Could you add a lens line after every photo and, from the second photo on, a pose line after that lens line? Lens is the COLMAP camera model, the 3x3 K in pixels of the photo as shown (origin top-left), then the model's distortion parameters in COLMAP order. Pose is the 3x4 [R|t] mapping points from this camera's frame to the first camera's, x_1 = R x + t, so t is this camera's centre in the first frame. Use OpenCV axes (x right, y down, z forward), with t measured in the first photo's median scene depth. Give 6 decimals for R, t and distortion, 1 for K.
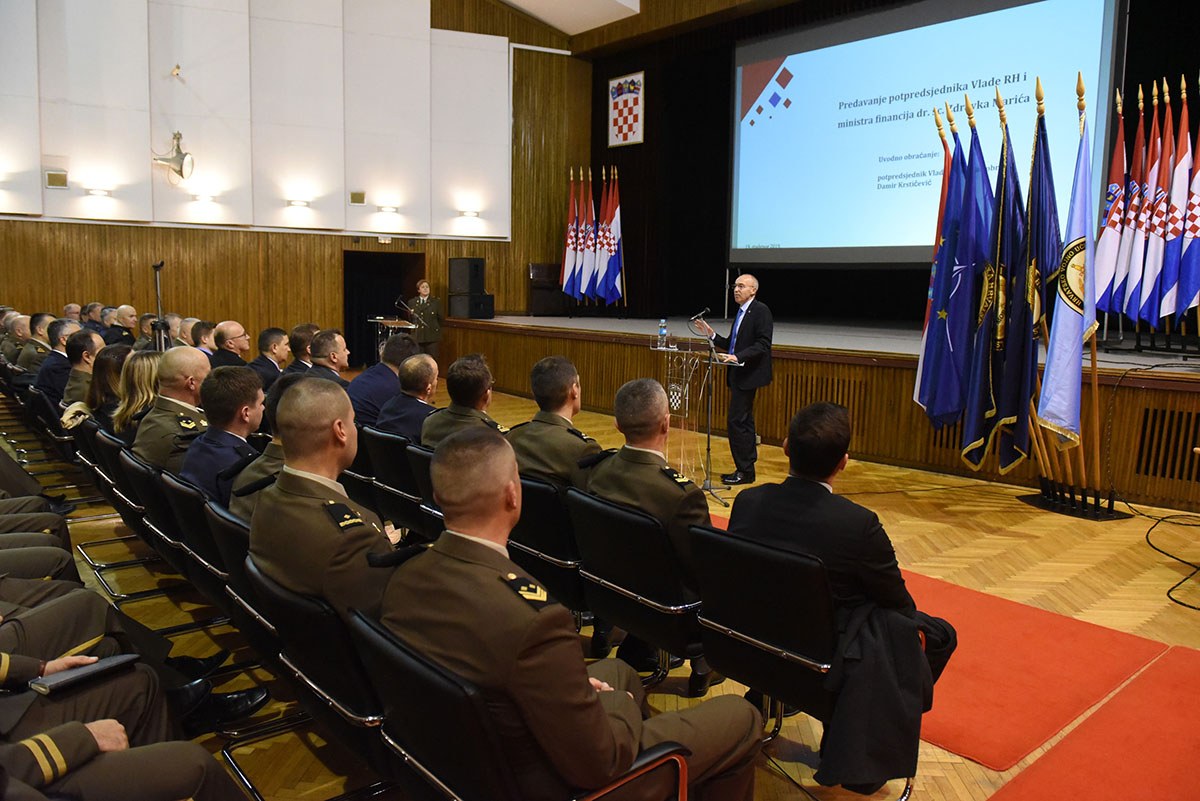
lens RADIAL K [[853.4, 0, 600.0], [0, 853.4, 400.5], [0, 0, 1]] dist [-0.066634, 0.001993]
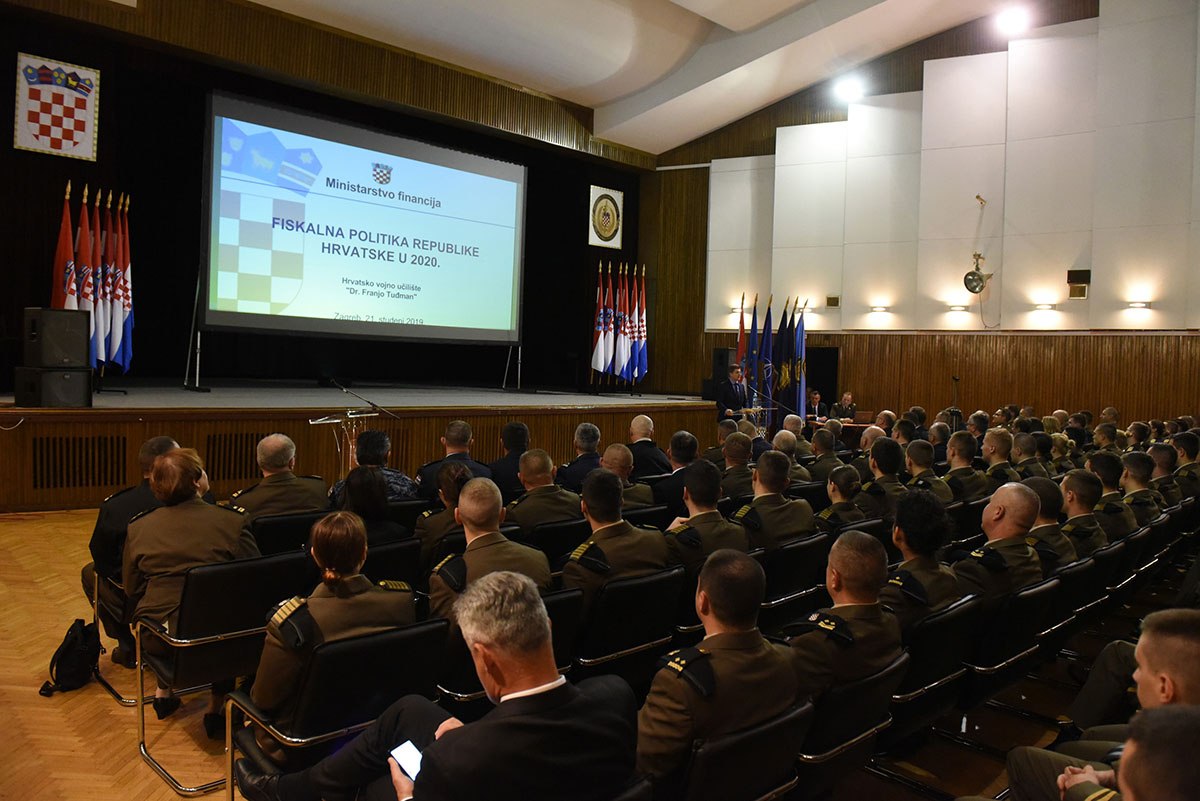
lens RADIAL K [[846.7, 0, 626.1], [0, 846.7, 403.1], [0, 0, 1]] dist [-0.064678, 0.002898]
pose [[-0.092804, -0.070324, 0.993198, -0.856331], [0.089203, 0.992904, 0.078638, -0.119475], [-0.991680, 0.095894, -0.085873, 0.703392]]
